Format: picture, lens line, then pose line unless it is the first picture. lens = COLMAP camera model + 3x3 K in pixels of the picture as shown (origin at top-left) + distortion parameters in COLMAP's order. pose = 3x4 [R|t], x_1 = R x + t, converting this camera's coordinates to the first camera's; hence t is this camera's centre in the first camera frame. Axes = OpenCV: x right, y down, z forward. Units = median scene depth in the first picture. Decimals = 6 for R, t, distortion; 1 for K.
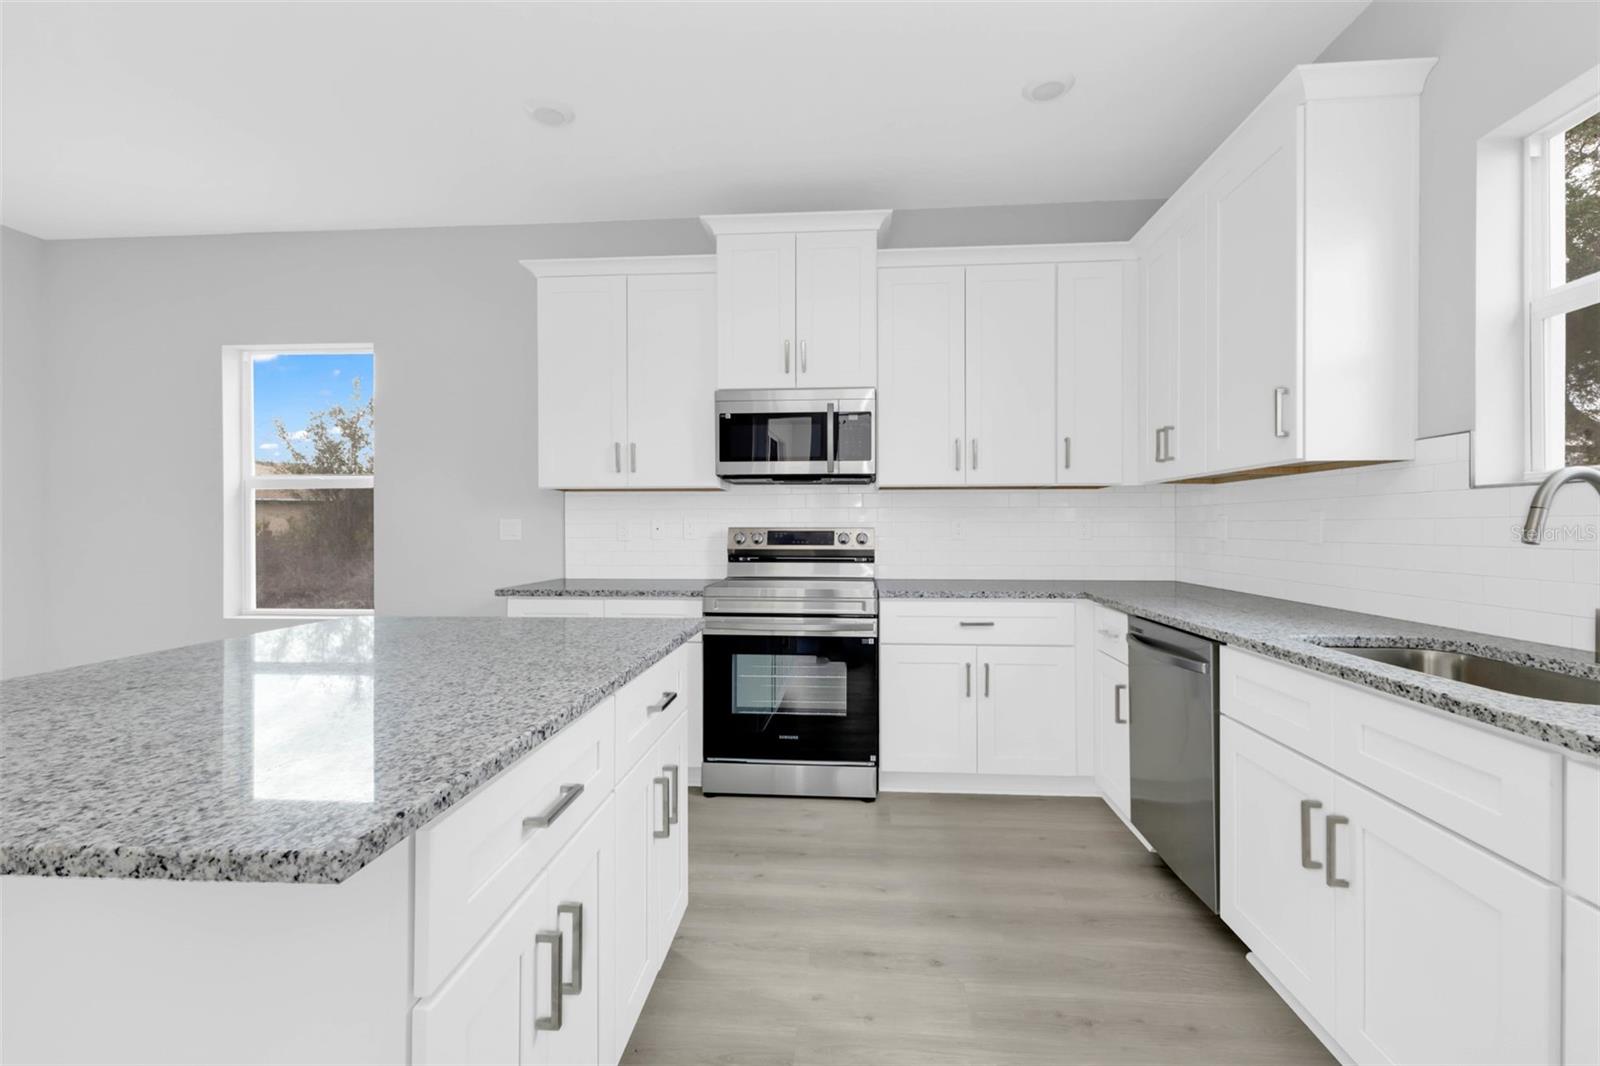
lens RADIAL K [[699.7, 0, 802.4], [0, 699.7, 531.3], [0, 0, 1]] dist [0.008884, 0.000383]
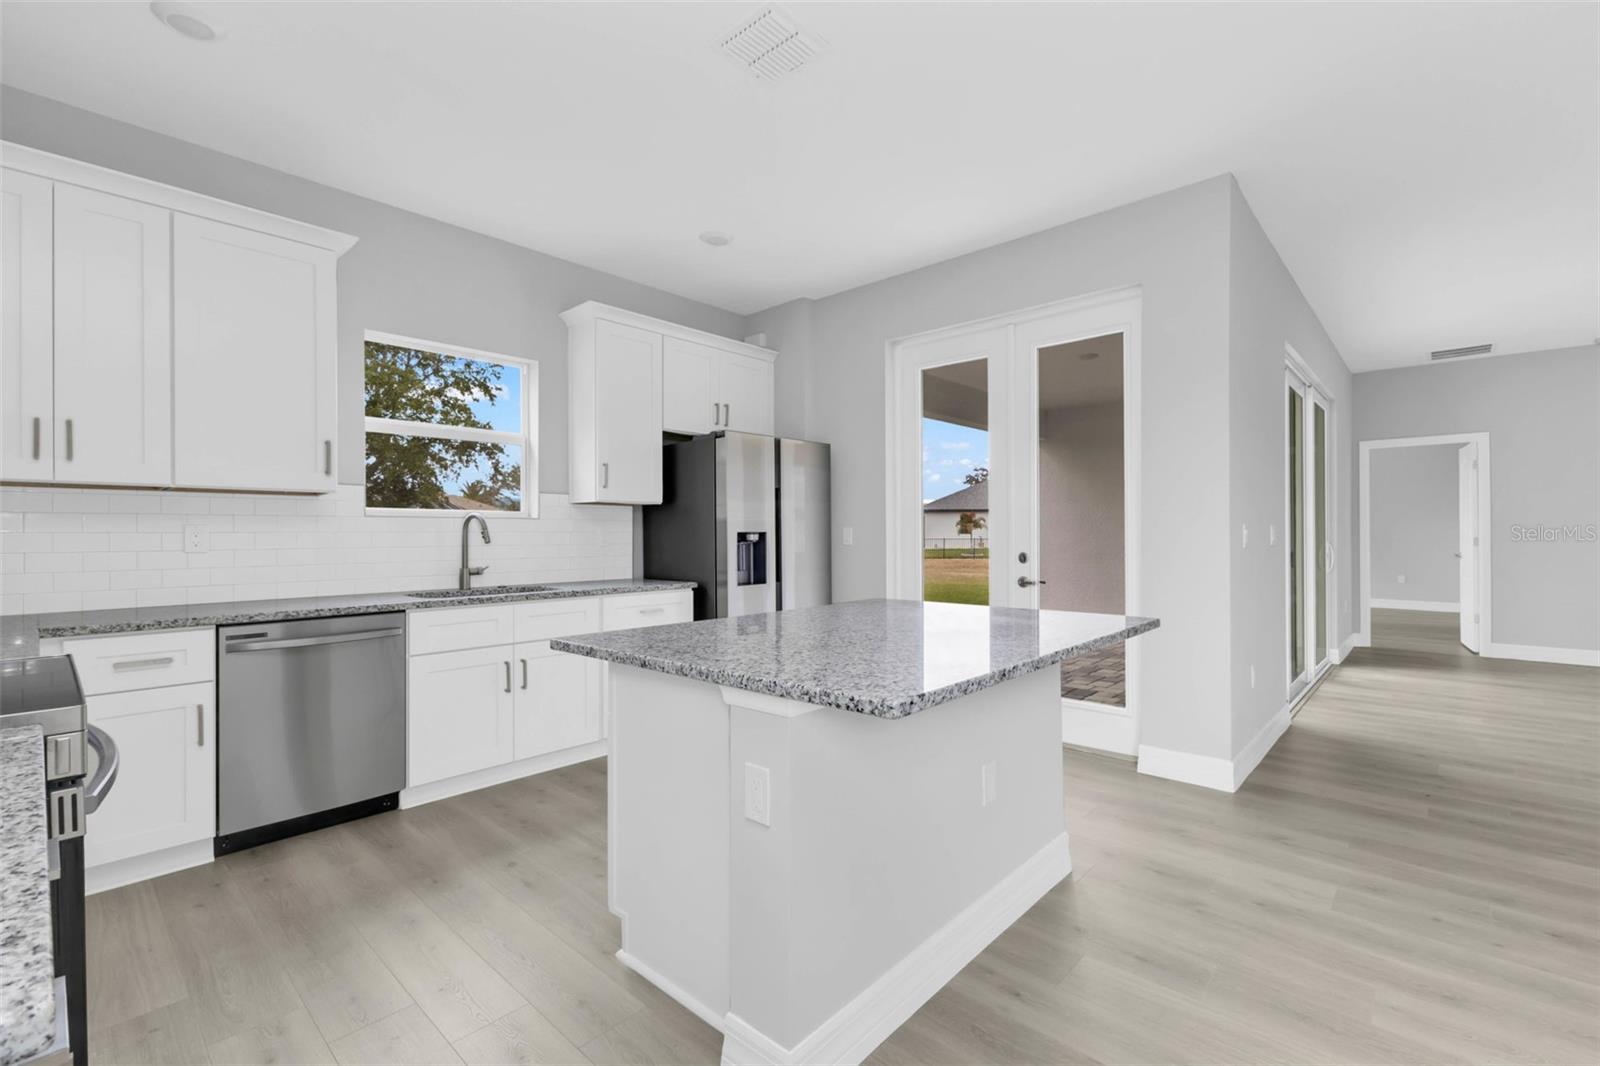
lens RADIAL K [[699.7, 0, 799.9], [0, 699.7, 530.1], [0, 0, 1]] dist [0.008884, 0.000383]
pose [[-0.781106, 0.009429, 0.624327, -0.689506], [0.013022, 0.999914, 0.001192, -0.013586], [-0.624263, 0.009061, -0.781162, 1.075111]]
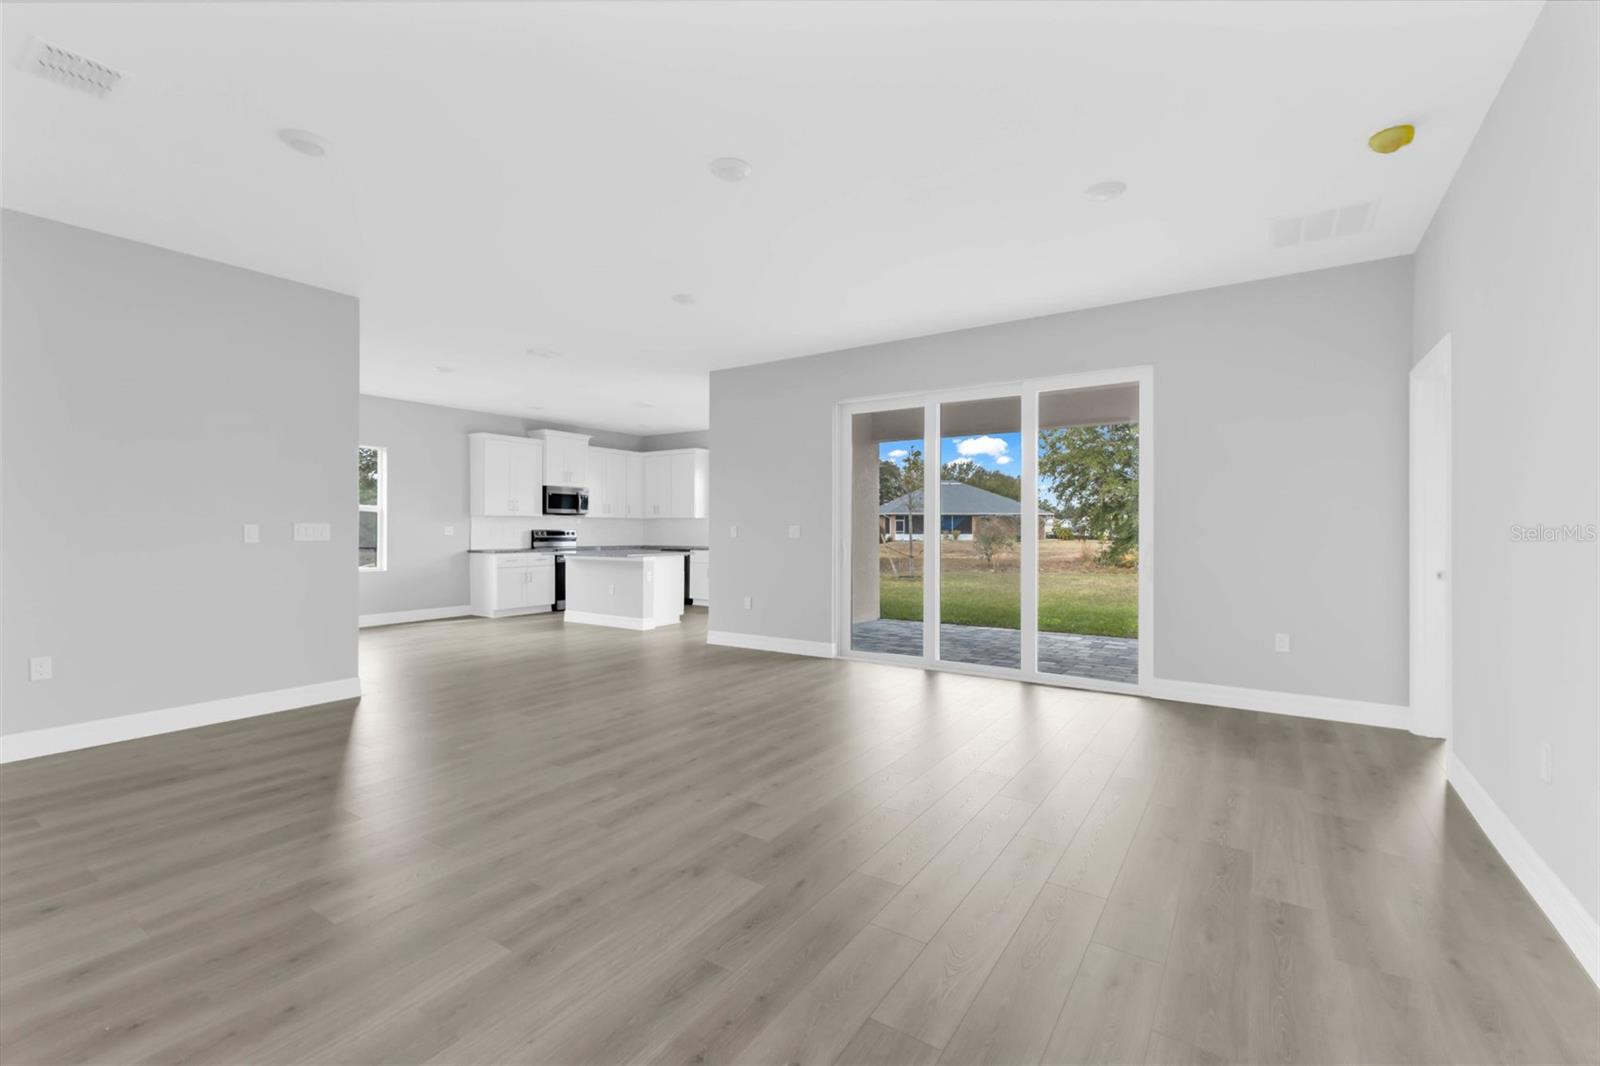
lens RADIAL K [[699.7, 0, 796.5], [0, 699.7, 530.3], [0, 0, 1]] dist [0.008884, 0.000383]
pose [[0.495443, 0.004164, 0.868630, -2.254738], [0.005510, 0.999953, -0.007936, 0.027517], [-0.868623, 0.008718, 0.495397, -1.482015]]
